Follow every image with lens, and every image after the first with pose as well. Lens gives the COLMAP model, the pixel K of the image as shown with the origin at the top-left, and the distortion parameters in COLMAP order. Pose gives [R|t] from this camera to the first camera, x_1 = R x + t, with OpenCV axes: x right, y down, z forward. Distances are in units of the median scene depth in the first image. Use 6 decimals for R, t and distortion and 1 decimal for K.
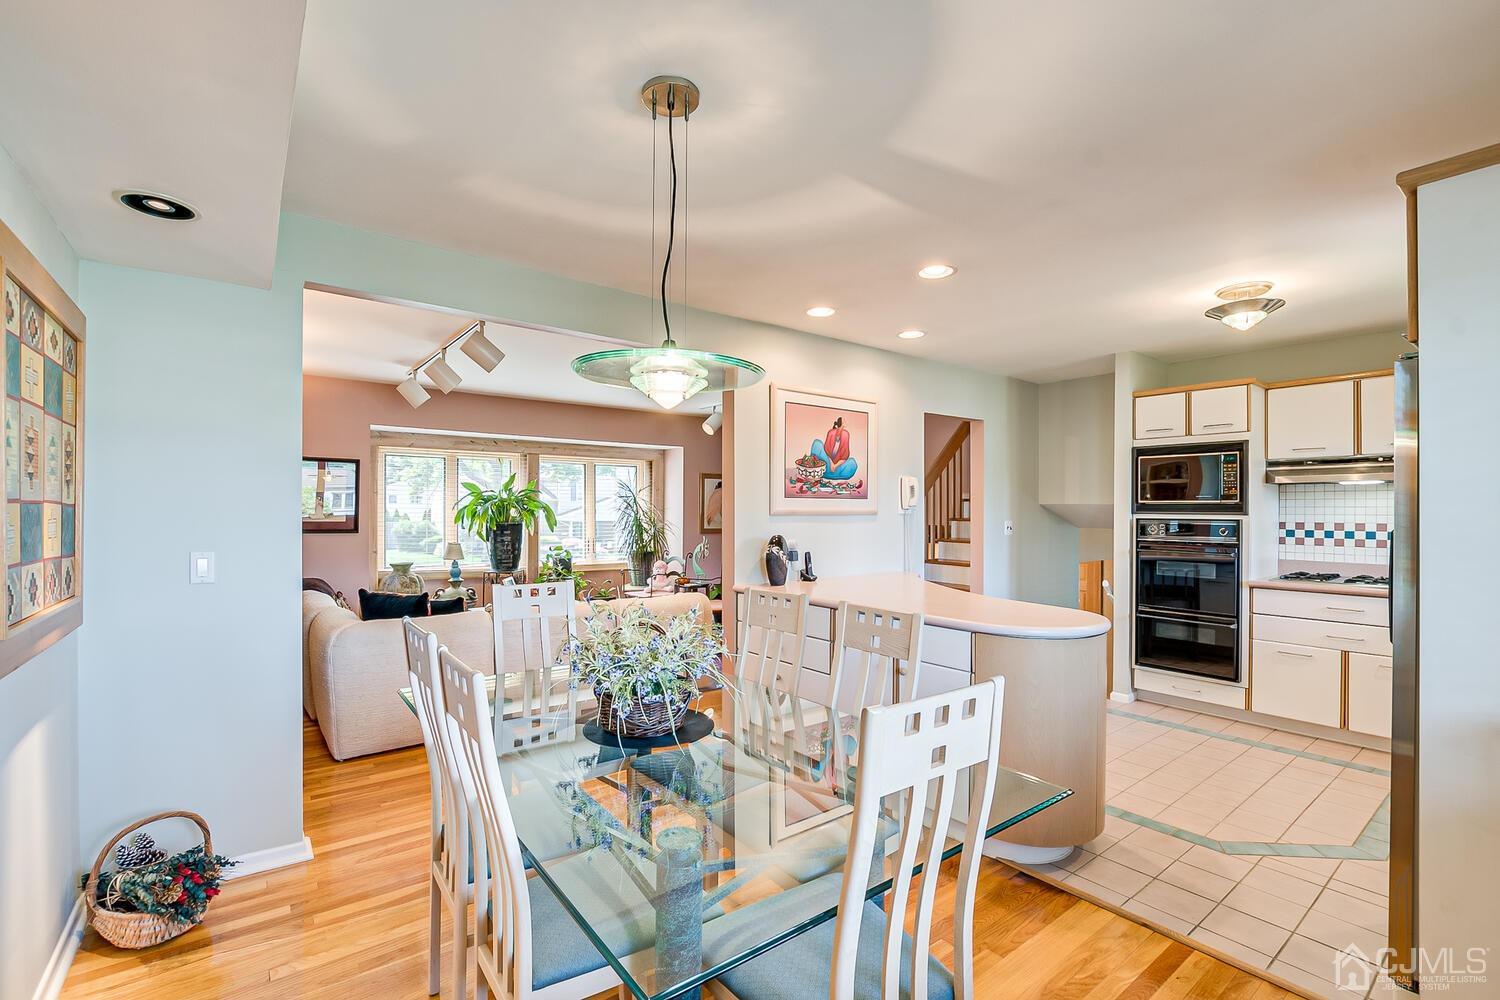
lens RADIAL K [[661.7, 0, 747.2], [0, 661.7, 510.0], [0, 0, 1]] dist [-0.022536, 0.003257]
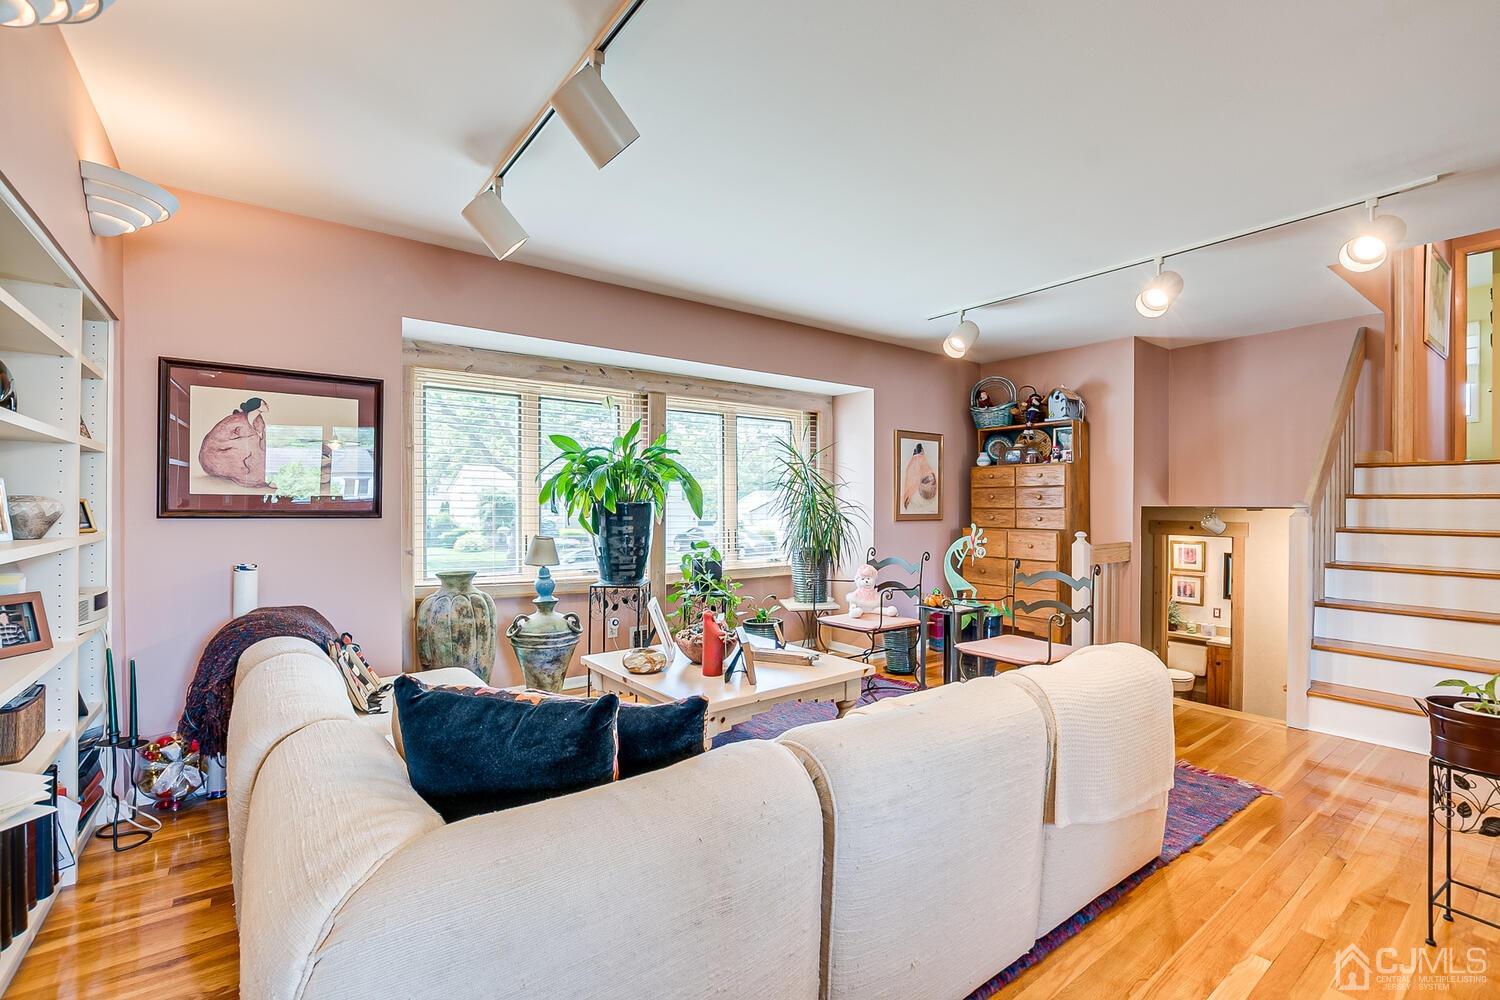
lens RADIAL K [[661.7, 0, 747.2], [0, 661.7, 510.0], [0, 0, 1]] dist [-0.022536, 0.003257]
pose [[0.999816, -0.002009, -0.019071, -0.352116], [0.002204, 0.999946, 0.010187, 0.029206], [0.019050, -0.010227, 0.999766, 0.583730]]
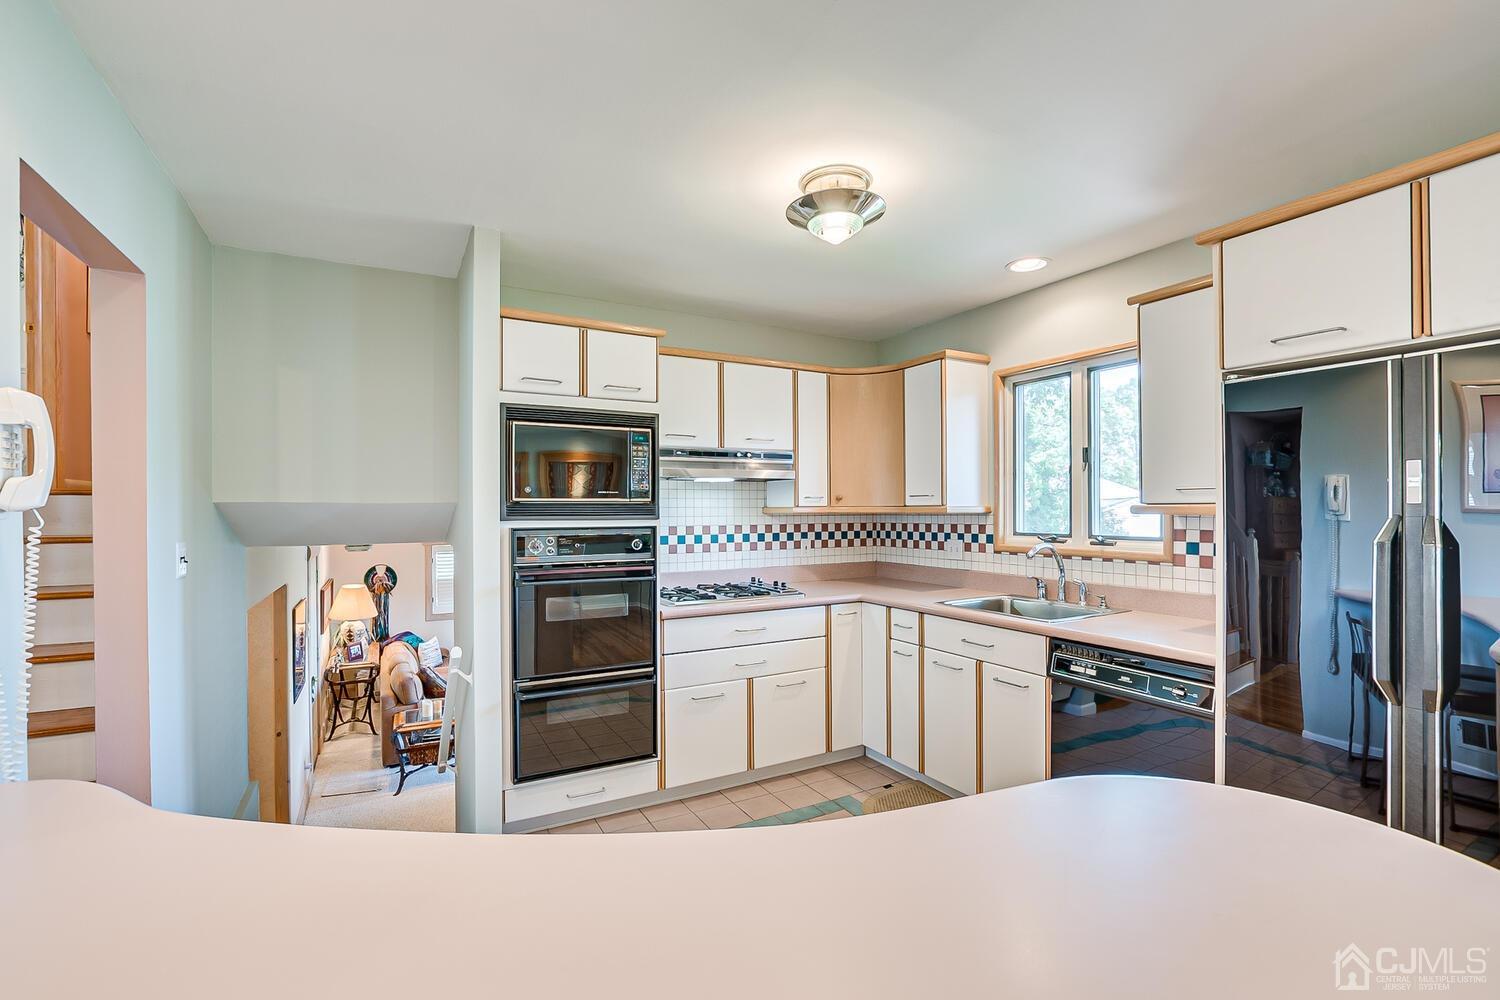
lens RADIAL K [[661.7, 0, 747.2], [0, 661.7, 510.0], [0, 0, 1]] dist [-0.022536, 0.003257]
pose [[0.153171, -0.007188, 0.988174, 0.056742], [0.004720, 0.999967, 0.006542, -0.006139], [-0.988188, 0.003663, 0.153200, 0.695968]]
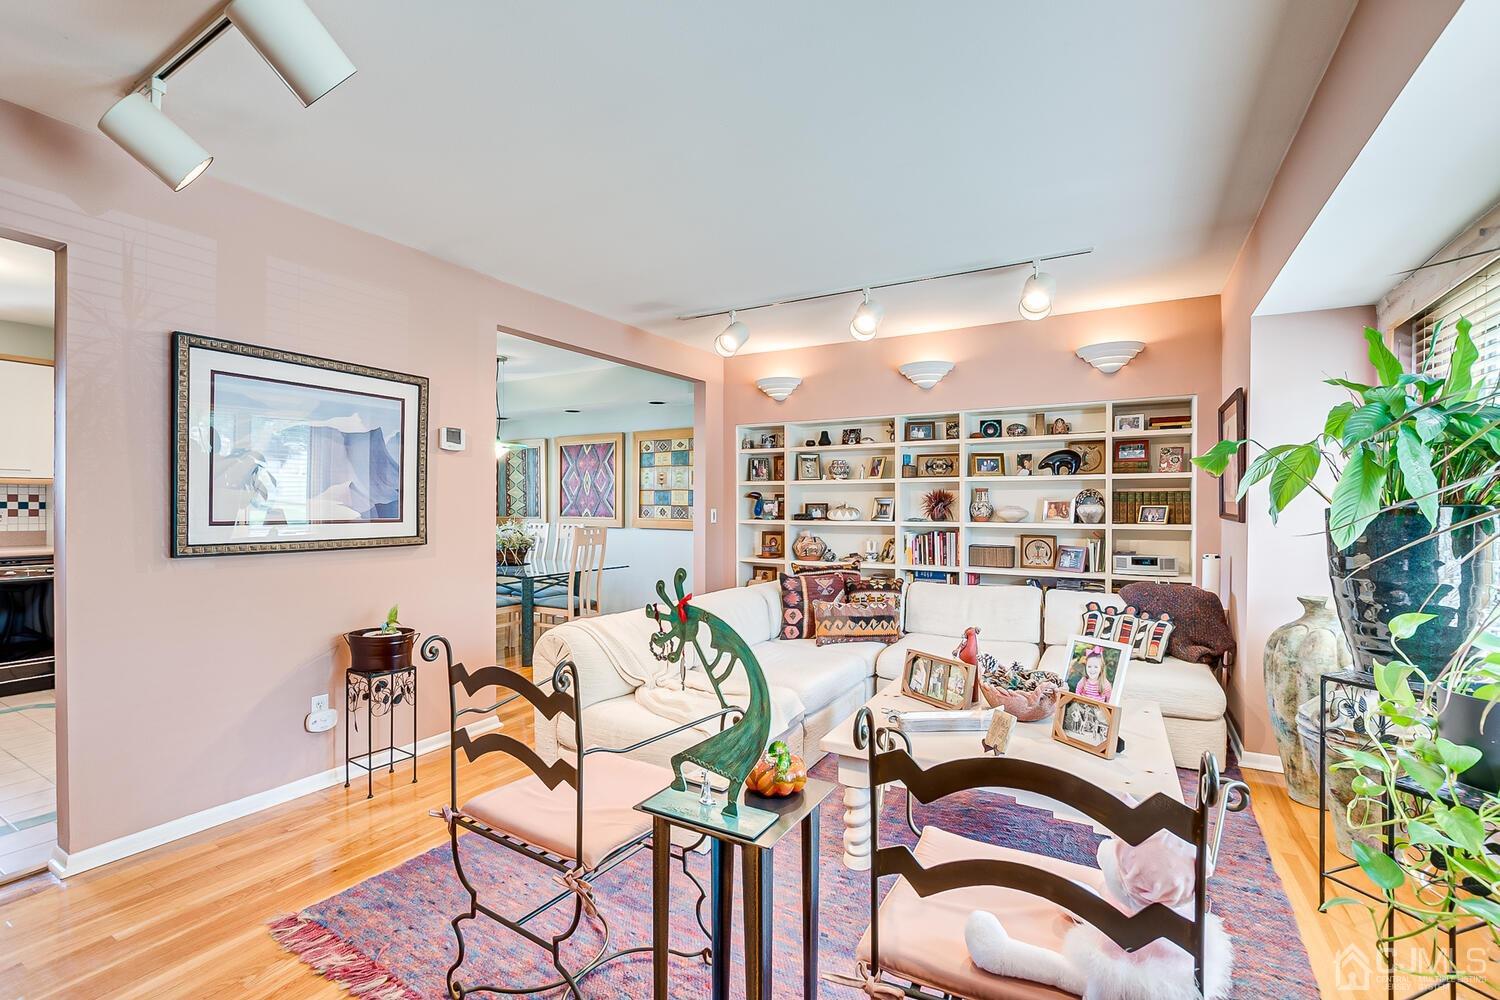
lens RADIAL K [[661.7, 0, 747.2], [0, 661.7, 510.0], [0, 0, 1]] dist [-0.022536, 0.003257]
pose [[-0.926225, -0.002790, -0.376962, -0.013205], [-0.004929, 0.999977, 0.004709, 0.029586], [0.376940, 0.006220, -0.926217, 1.667578]]
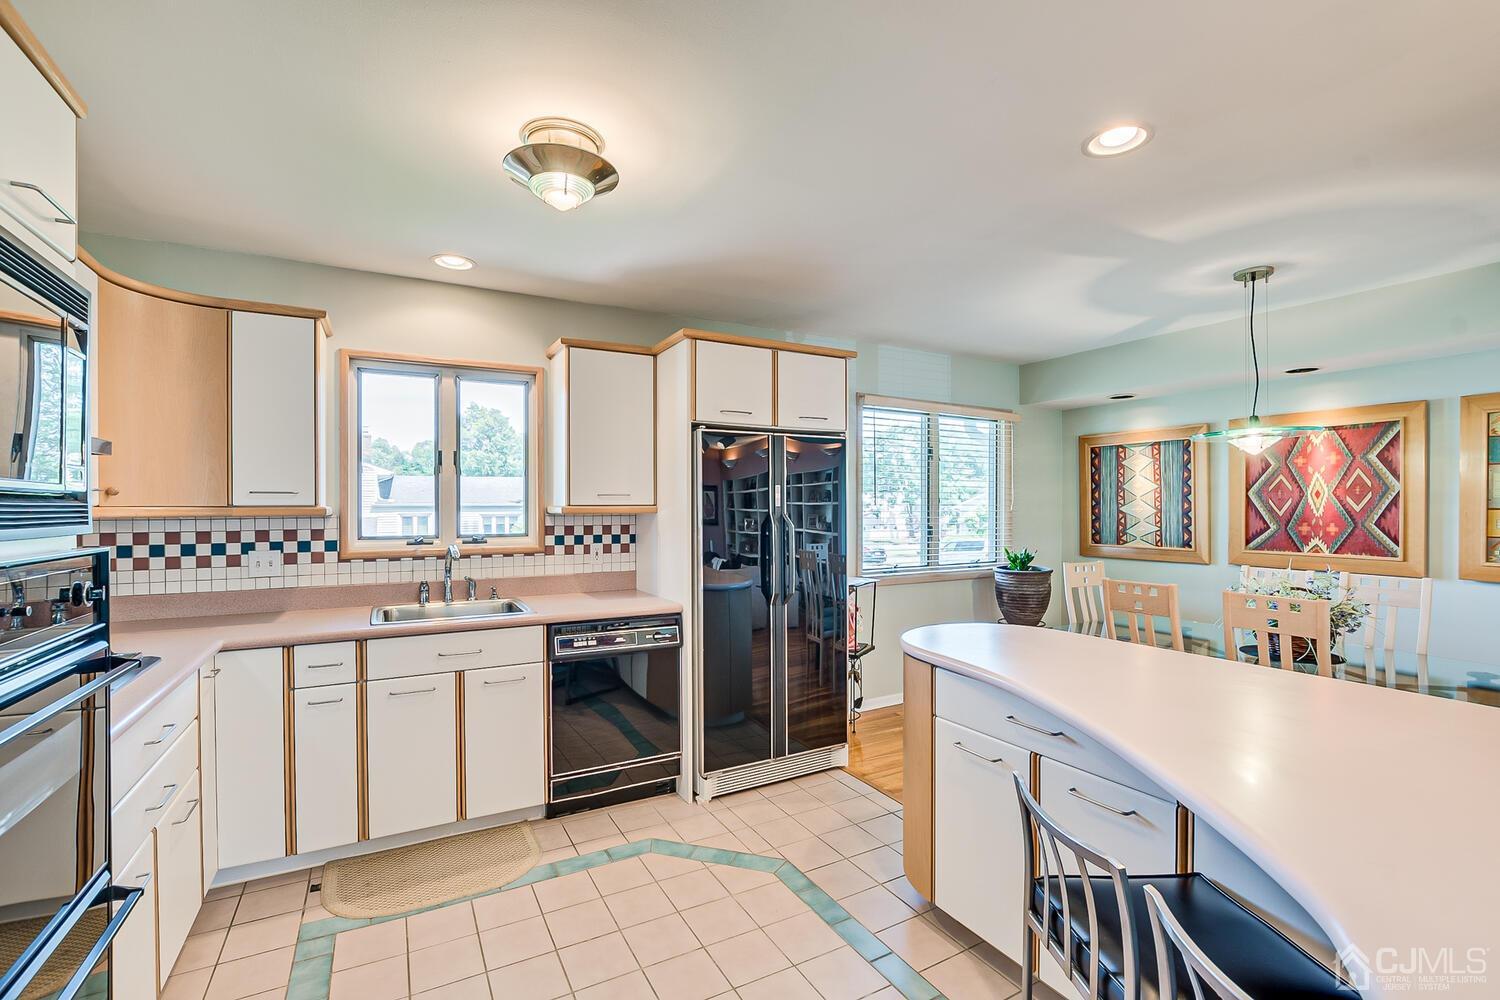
lens RADIAL K [[661.7, 0, 747.2], [0, 661.7, 510.0], [0, 0, 1]] dist [-0.022536, 0.003257]
pose [[-0.988282, -0.002291, 0.152623, 0.356593], [-0.001702, 0.999991, 0.003987, -0.004477], [-0.152631, 0.003680, -0.988276, 1.102818]]
